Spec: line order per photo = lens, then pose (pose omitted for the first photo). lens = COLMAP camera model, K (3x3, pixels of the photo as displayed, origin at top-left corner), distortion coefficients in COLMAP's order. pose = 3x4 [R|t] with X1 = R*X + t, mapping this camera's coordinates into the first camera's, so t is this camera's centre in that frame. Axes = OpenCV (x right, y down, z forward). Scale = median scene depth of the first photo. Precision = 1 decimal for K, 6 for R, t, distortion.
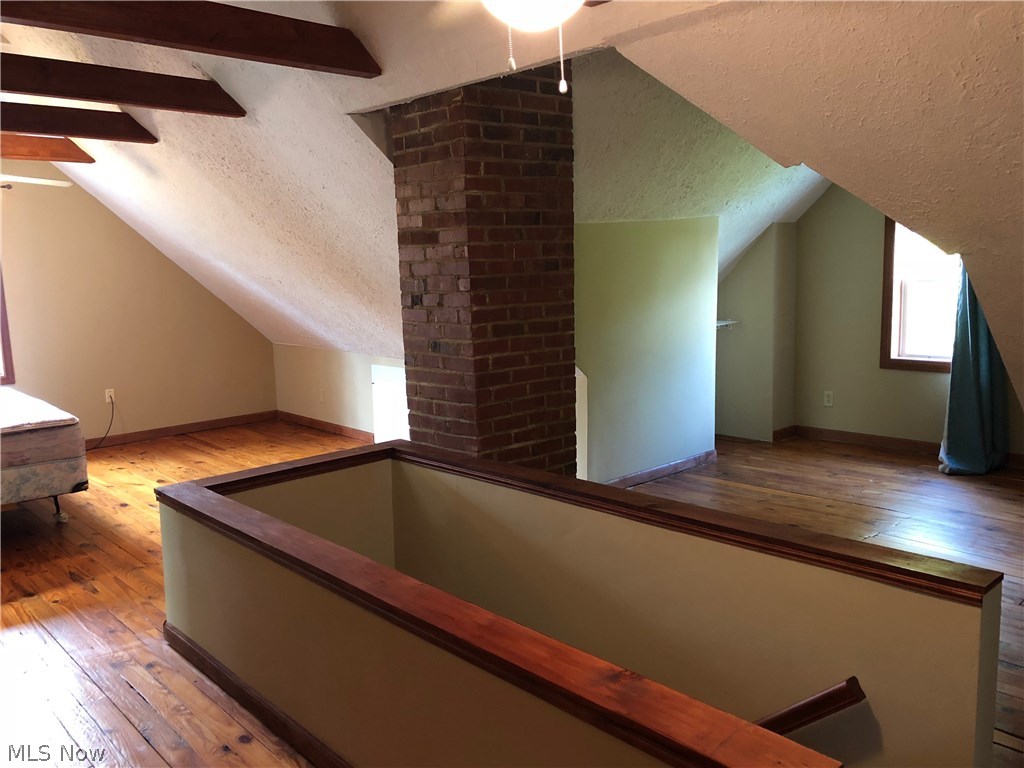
lens RADIAL K [[818.5, 0, 510.0], [0, 818.5, 376.2], [0, 0, 1]] dist [0.048837, -0.130252]
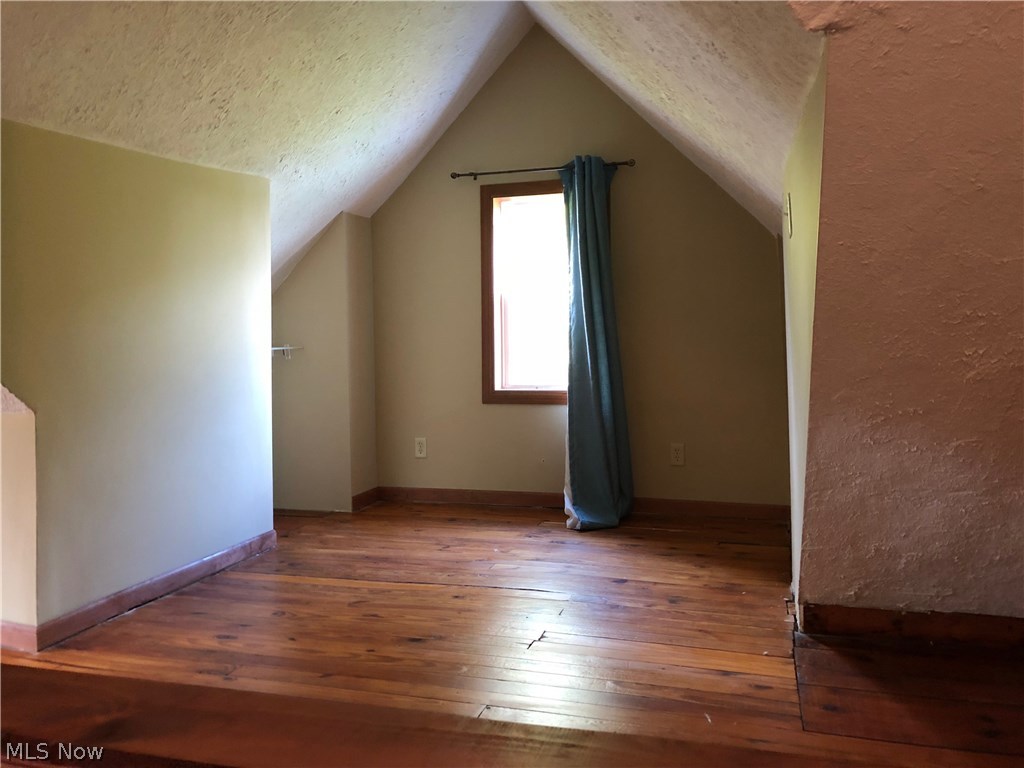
lens RADIAL K [[818.5, 0, 510.0], [0, 818.5, 376.2], [0, 0, 1]] dist [0.048837, -0.130252]
pose [[0.855425, -0.002985, 0.517917, 0.073356], [0.055426, 0.994769, -0.085811, 0.035461], [-0.514952, 0.102111, 0.851116, 0.343708]]
